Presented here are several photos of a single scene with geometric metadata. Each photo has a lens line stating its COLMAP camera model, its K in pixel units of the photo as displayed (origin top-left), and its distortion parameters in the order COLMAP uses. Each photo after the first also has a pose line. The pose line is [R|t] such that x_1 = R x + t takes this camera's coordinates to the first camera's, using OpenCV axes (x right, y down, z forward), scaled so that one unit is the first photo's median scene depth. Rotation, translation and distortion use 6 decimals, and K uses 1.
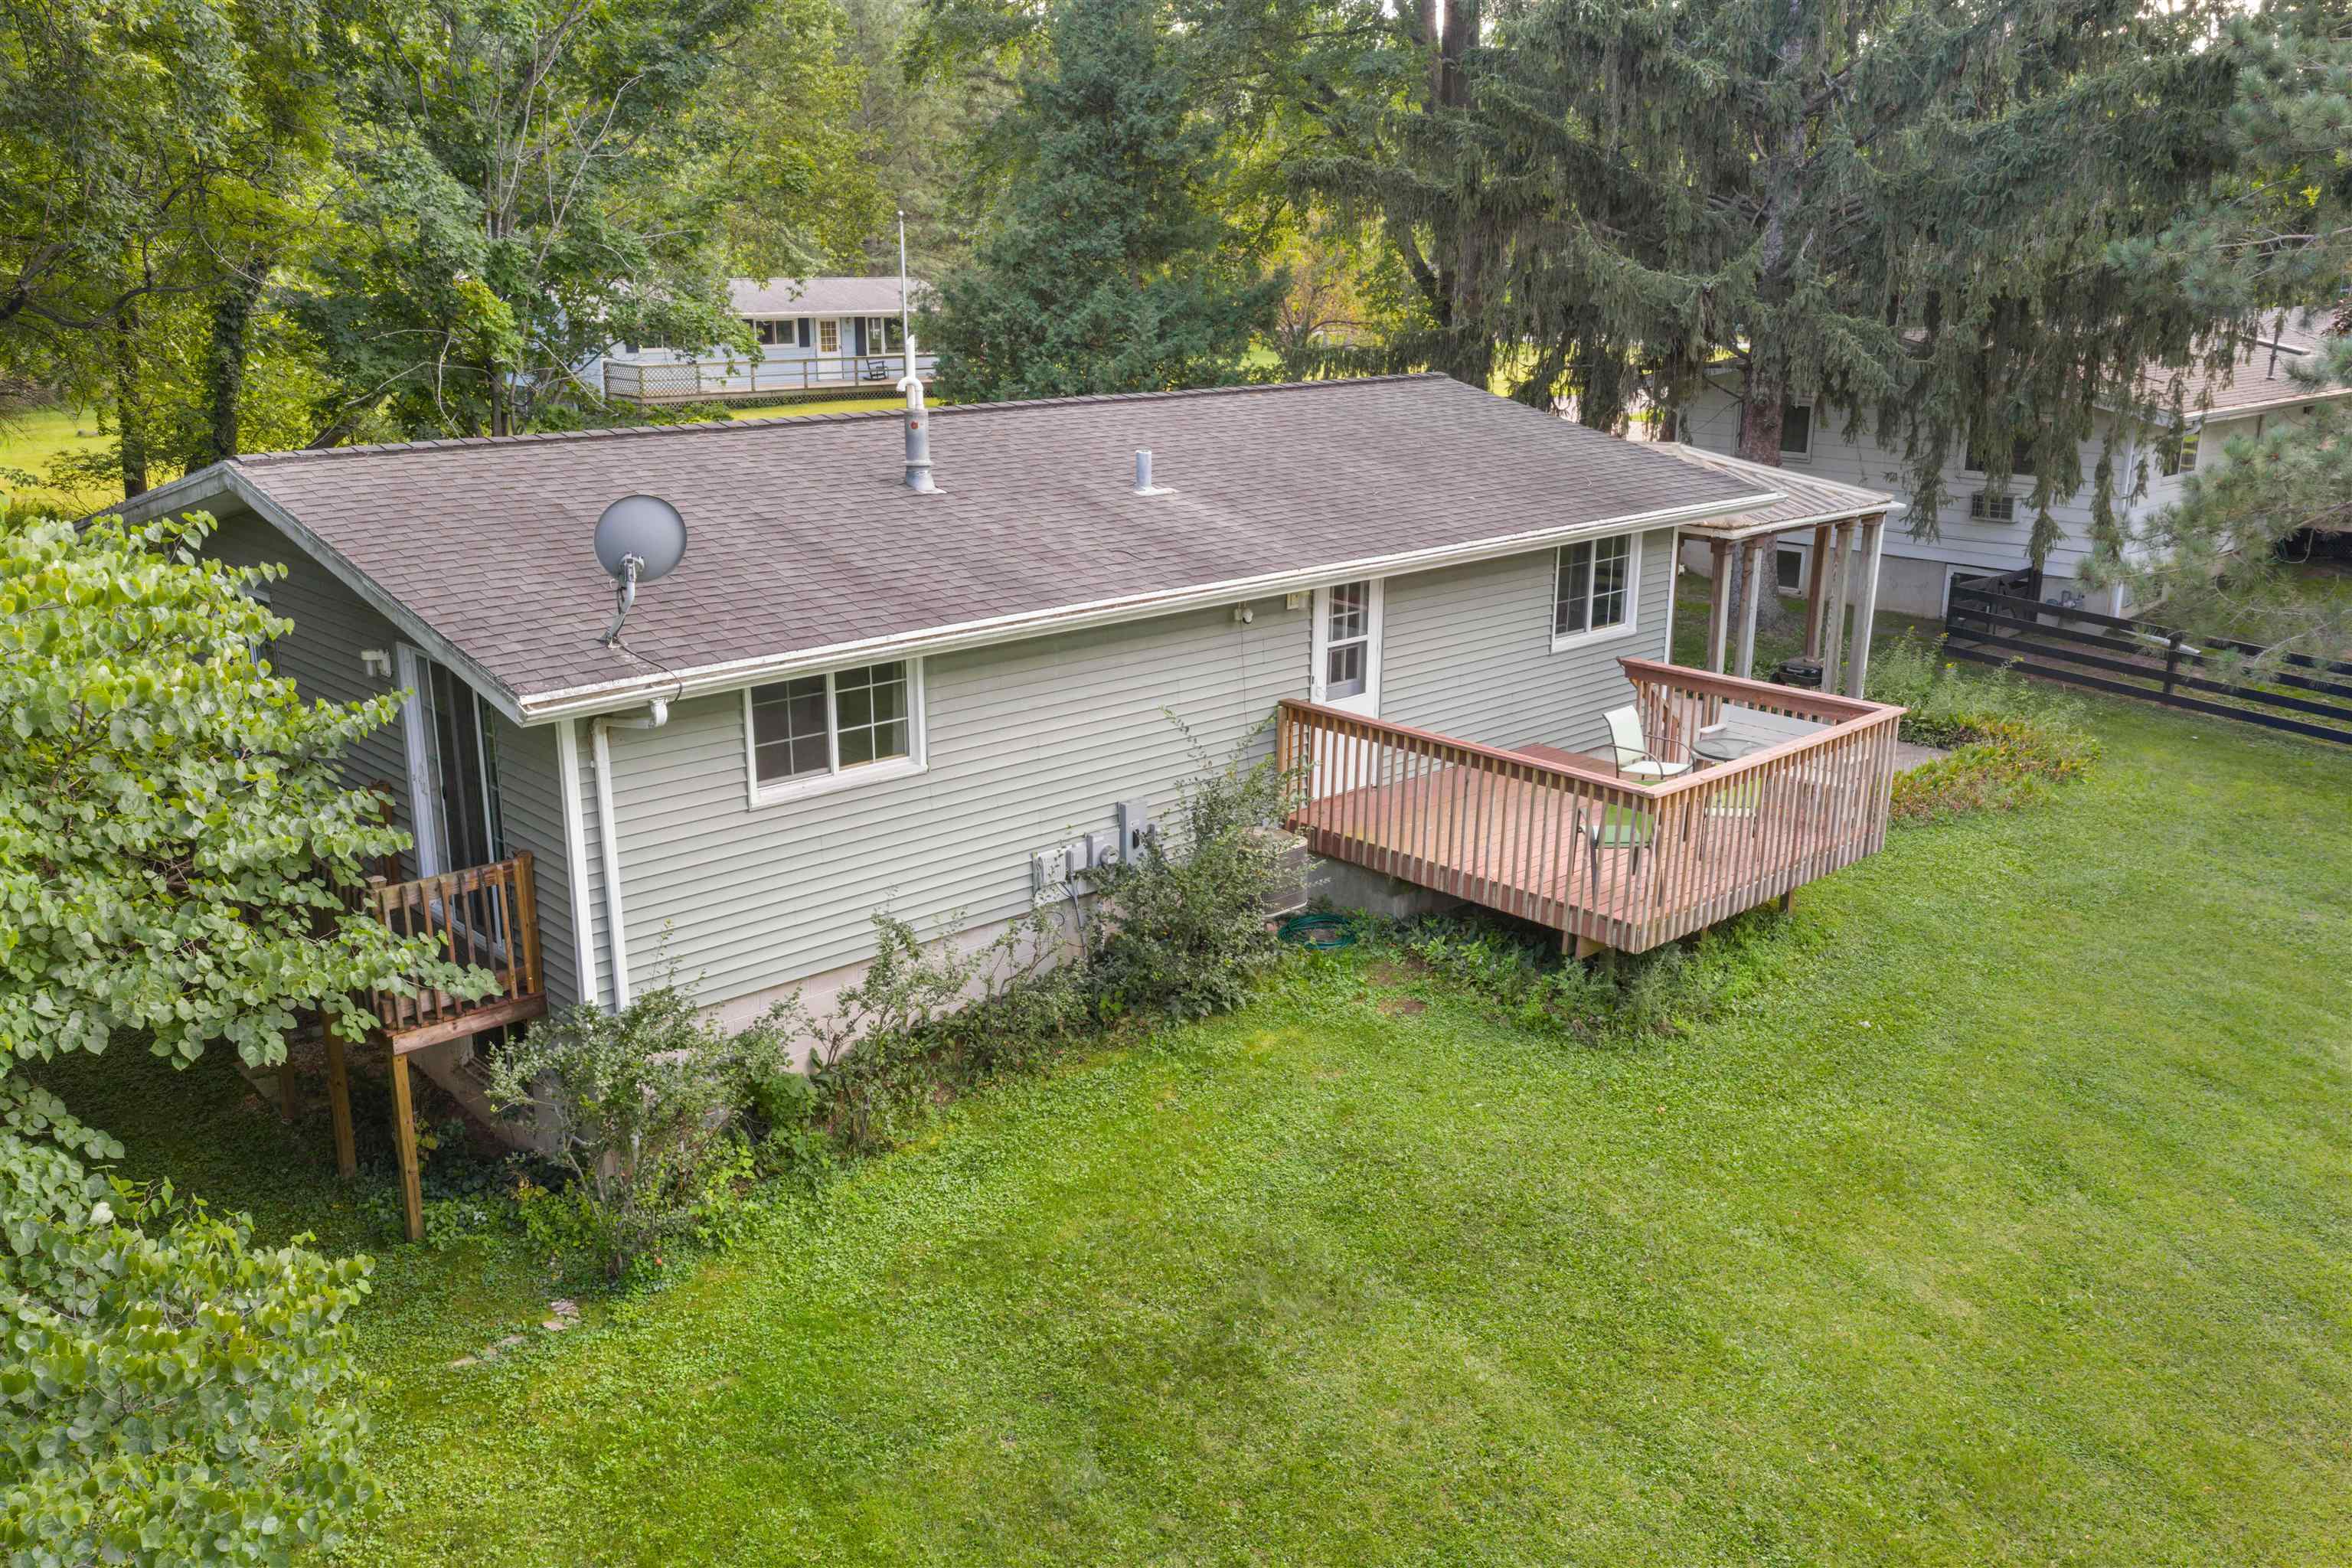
lens RADIAL K [[1928.1, 0, 1177.4], [0, 1928.1, 776.9], [0, 0, 1]] dist [0.013691, -0.024082]
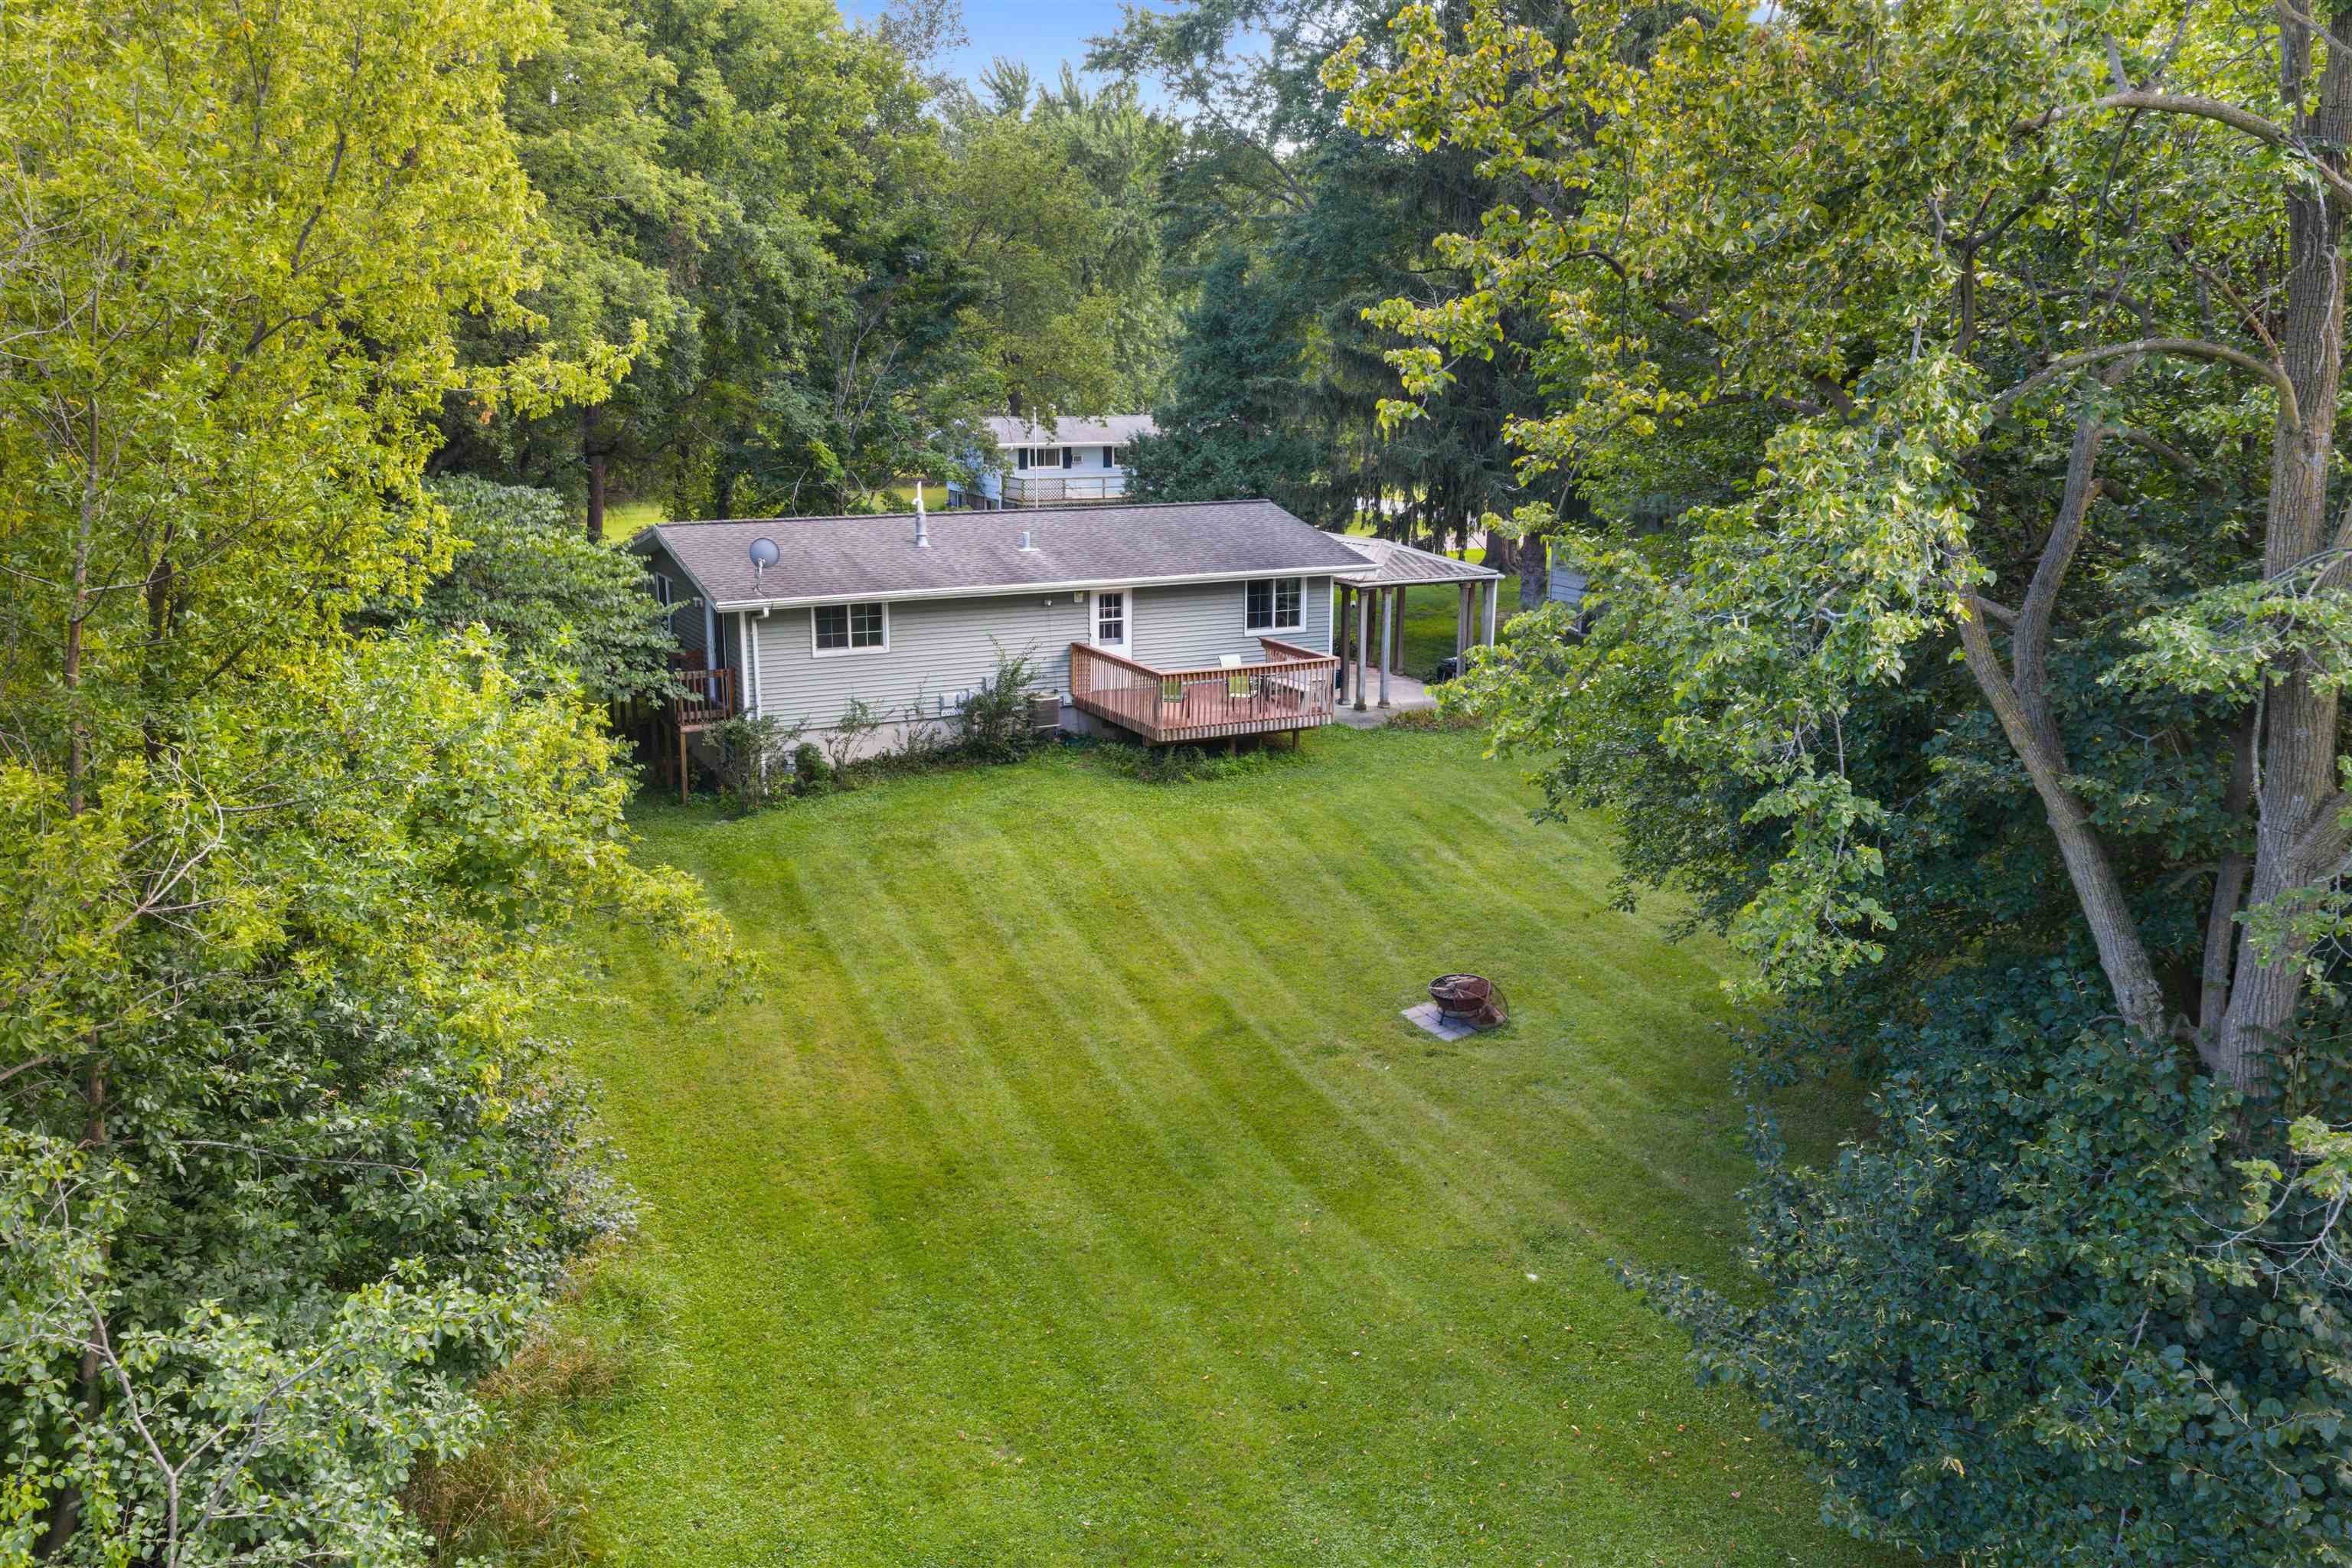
lens RADIAL K [[1928.1, 0, 1179.3], [0, 1928.1, 782.2], [0, 0, 1]] dist [0.013691, -0.024082]
pose [[0.962396, 0.059806, -0.264985, 0.825398], [-0.073027, 0.996515, -0.040315, 0.216810], [0.261650, 0.058150, 0.963409, -1.200110]]
